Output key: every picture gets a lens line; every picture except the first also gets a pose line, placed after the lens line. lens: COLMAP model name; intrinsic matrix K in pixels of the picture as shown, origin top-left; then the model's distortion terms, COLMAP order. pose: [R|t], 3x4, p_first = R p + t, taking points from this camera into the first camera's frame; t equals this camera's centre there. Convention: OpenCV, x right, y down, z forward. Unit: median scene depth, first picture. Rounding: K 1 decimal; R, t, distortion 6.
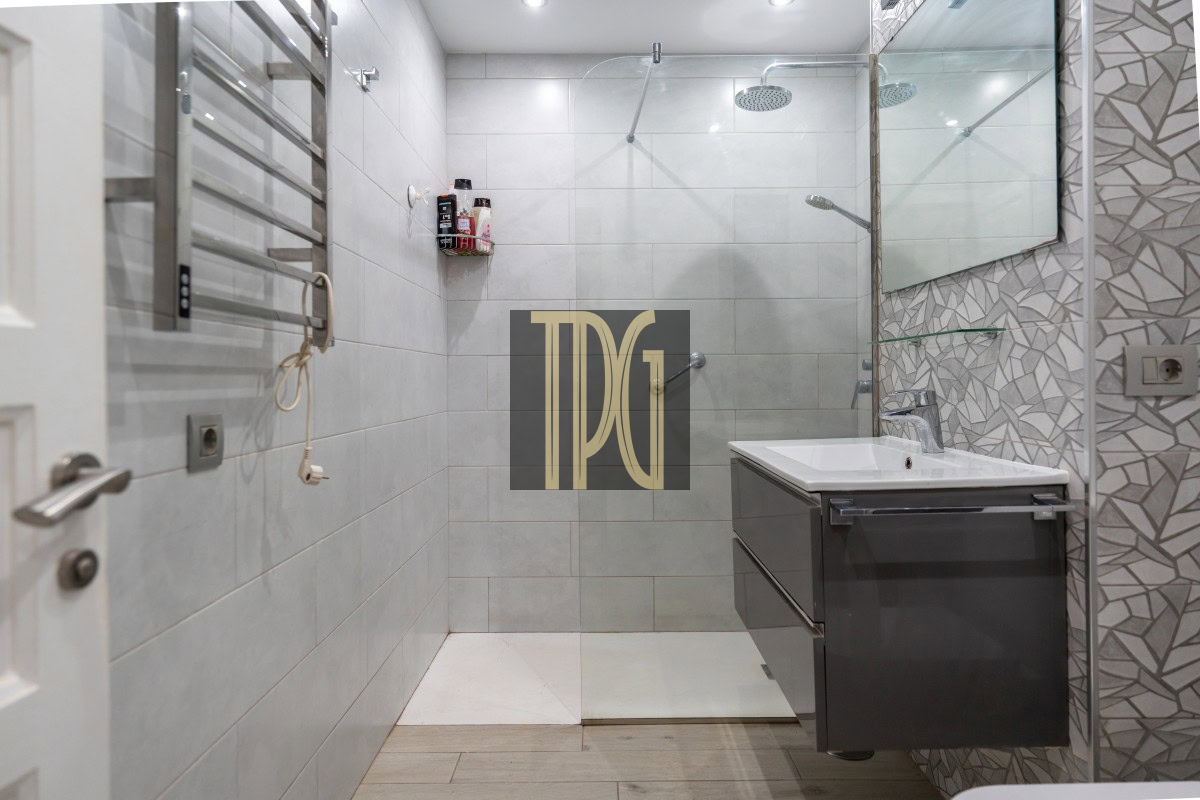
lens RADIAL K [[718.0, 0, 599.1], [0, 718.0, 389.9], [0, 0, 1]] dist [-0.002091, 0.001953]
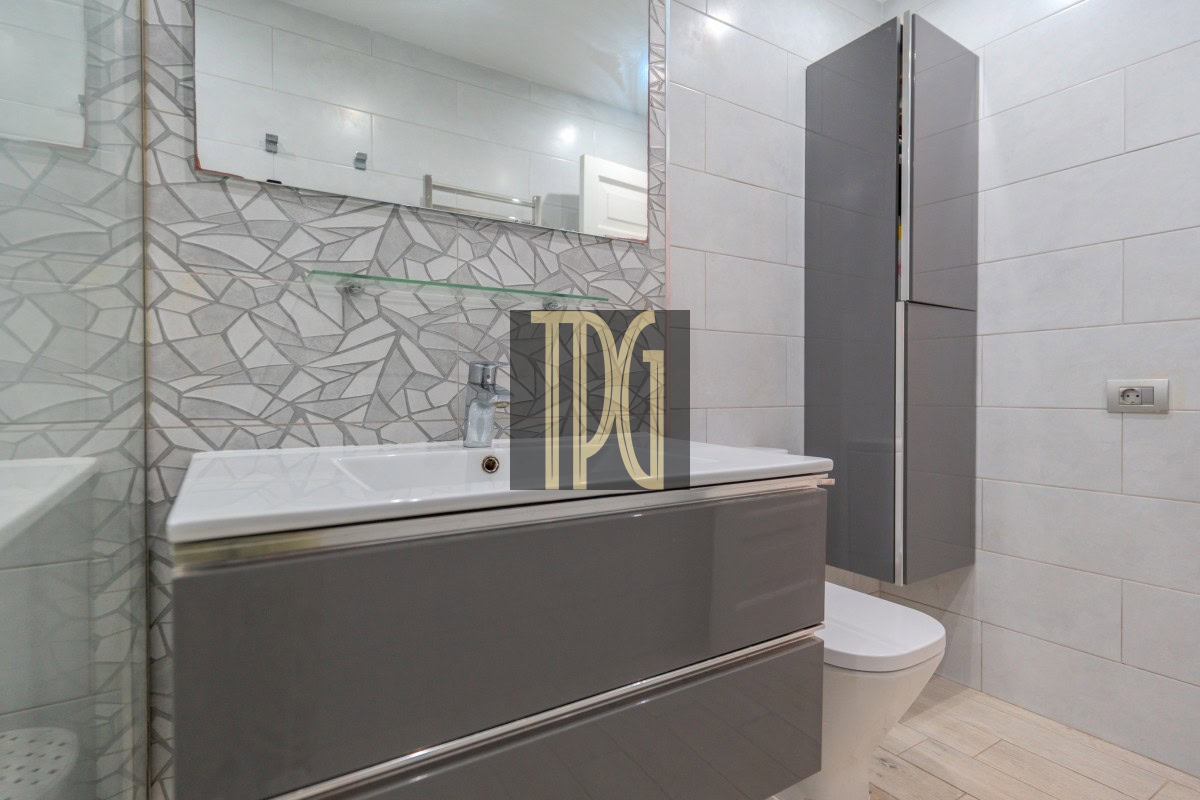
lens RADIAL K [[582.5, 0, 636.3], [0, 582.5, 387.2], [0, 0, 1]] dist [0.001080, 0.000562]
pose [[-0.543265, -0.003034, 0.839556, -0.141917], [0.008470, 0.999923, 0.009094, 0.021141], [-0.839518, 0.012051, -0.543198, 1.227757]]
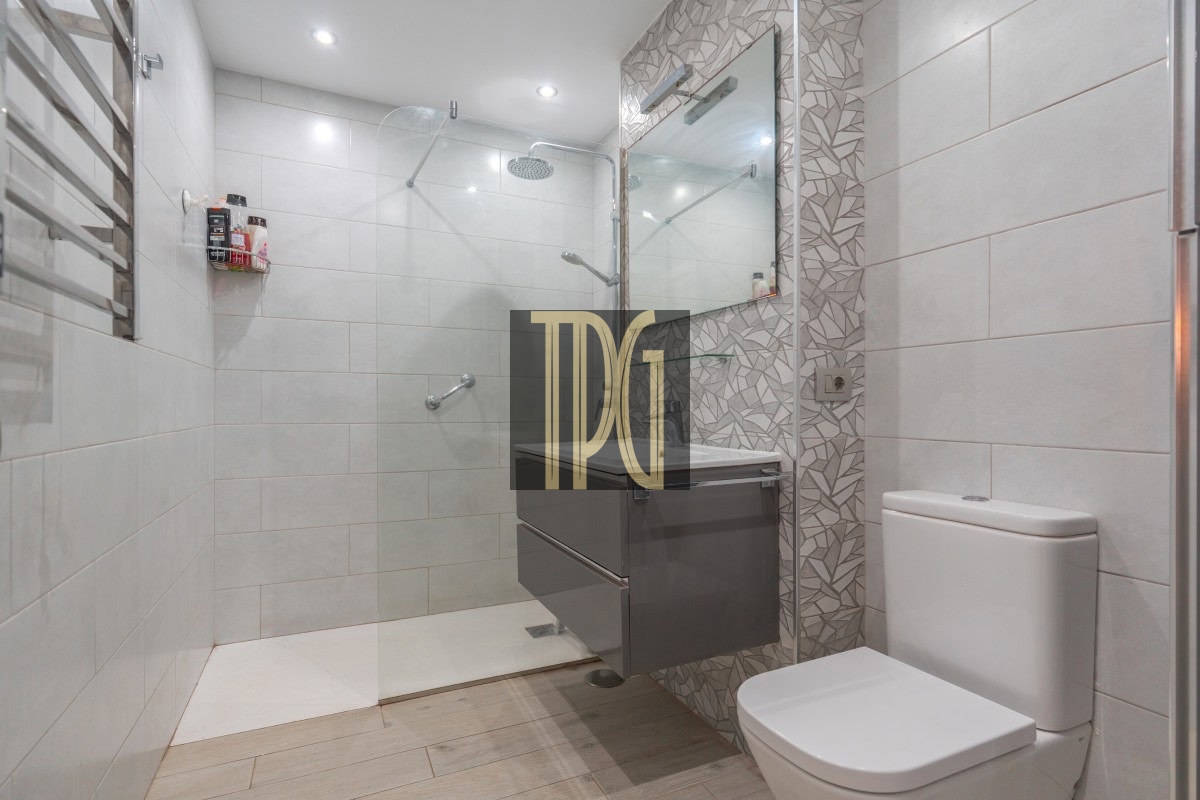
lens RADIAL K [[582.5, 0, 597.6], [0, 582.5, 416.4], [0, 0, 1]] dist [0.001080, 0.000562]
pose [[0.903887, 0.004545, 0.427747, -0.148944], [-0.004356, 0.999990, -0.001420, 0.033646], [-0.427749, -0.000579, 0.903898, 0.070467]]
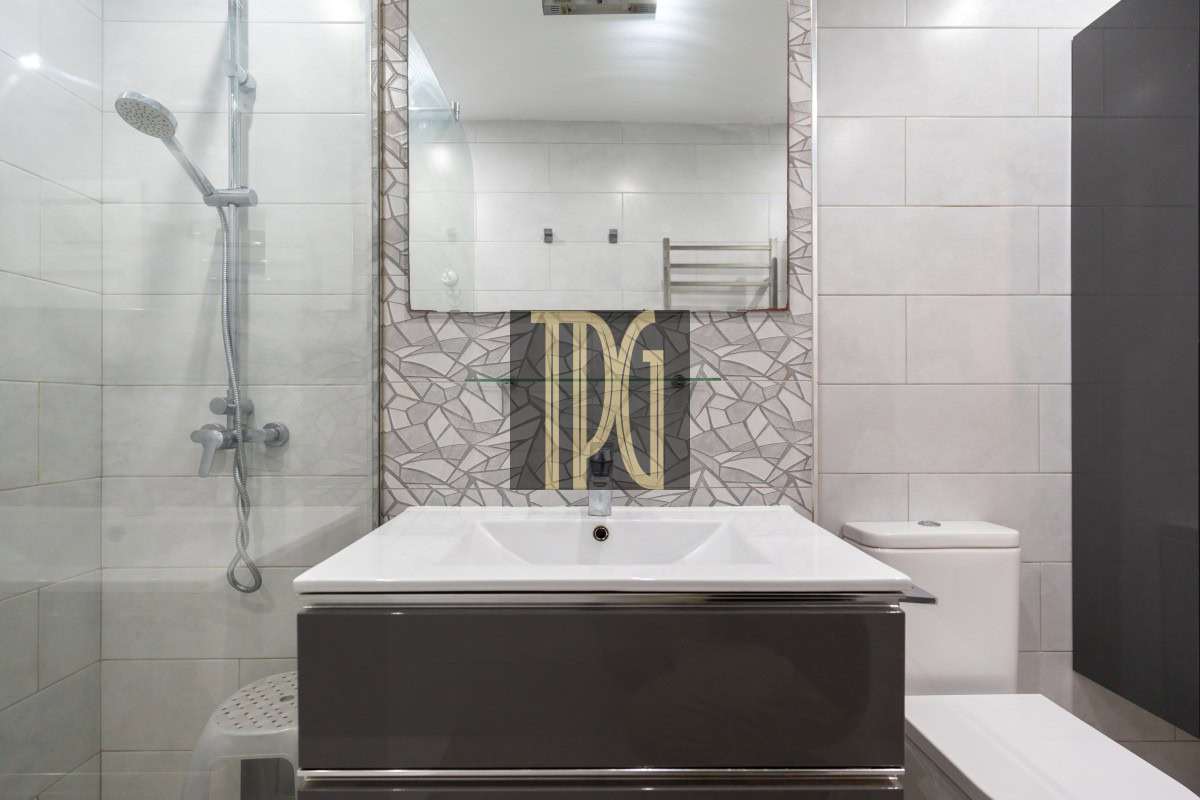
lens RADIAL K [[582.5, 0, 609.3], [0, 582.5, 400.6], [0, 0, 1]] dist [0.001080, 0.000562]
pose [[-0.015073, 0.013839, 0.999791, -0.243262], [0.013074, 0.999821, -0.013642, -0.040464], [-0.999801, 0.012865, -0.015251, 1.032573]]
